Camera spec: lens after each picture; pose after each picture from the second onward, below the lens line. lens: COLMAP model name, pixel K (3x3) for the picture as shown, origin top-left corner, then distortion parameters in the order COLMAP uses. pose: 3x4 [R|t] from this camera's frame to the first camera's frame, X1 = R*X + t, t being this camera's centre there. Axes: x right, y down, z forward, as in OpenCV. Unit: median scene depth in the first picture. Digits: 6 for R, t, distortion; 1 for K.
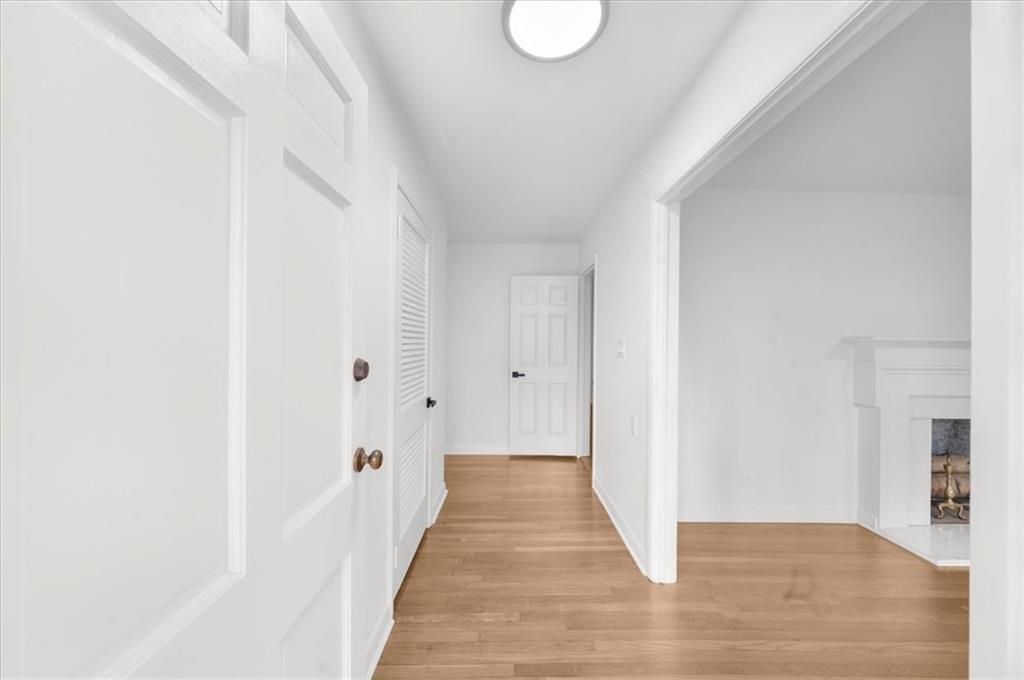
lens RADIAL K [[377.3, 0, 512.0], [0, 377.3, 340.0], [0, 0, 1]] dist [-0.000633, -0.000028]
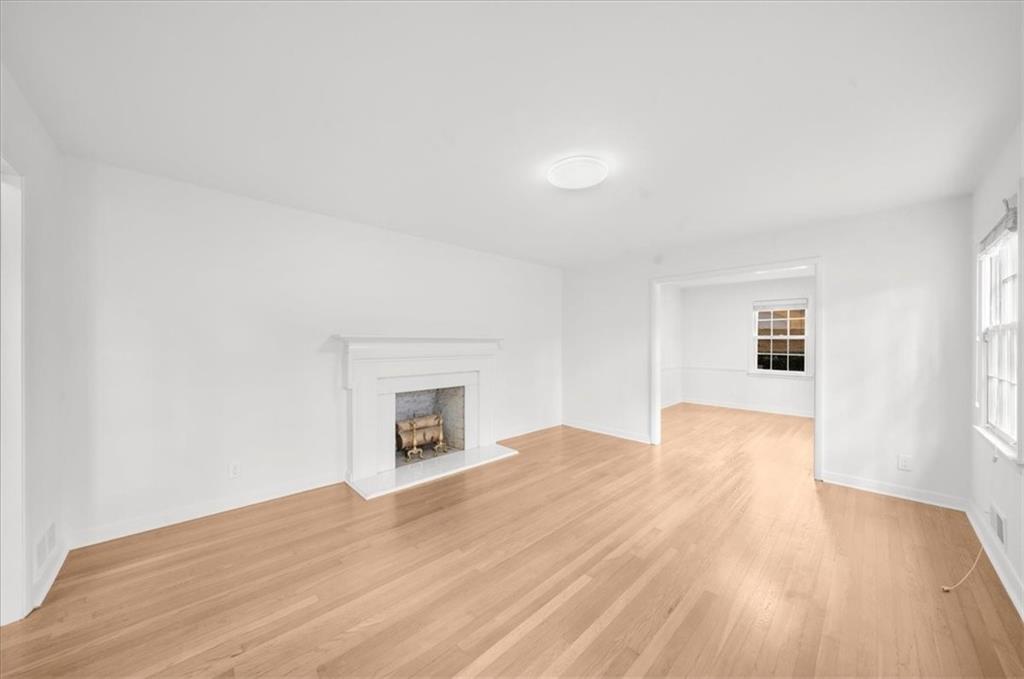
lens RADIAL K [[351.6, 0, 512.0], [0, 351.6, 339.5], [0, 0, 1]] dist [-0.000476, -0.000059]
pose [[0.735838, -0.002472, 0.677153, 0.543895], [0.002558, 0.999996, 0.000871, 0.010047], [-0.677152, 0.001091, 0.735842, -0.257145]]
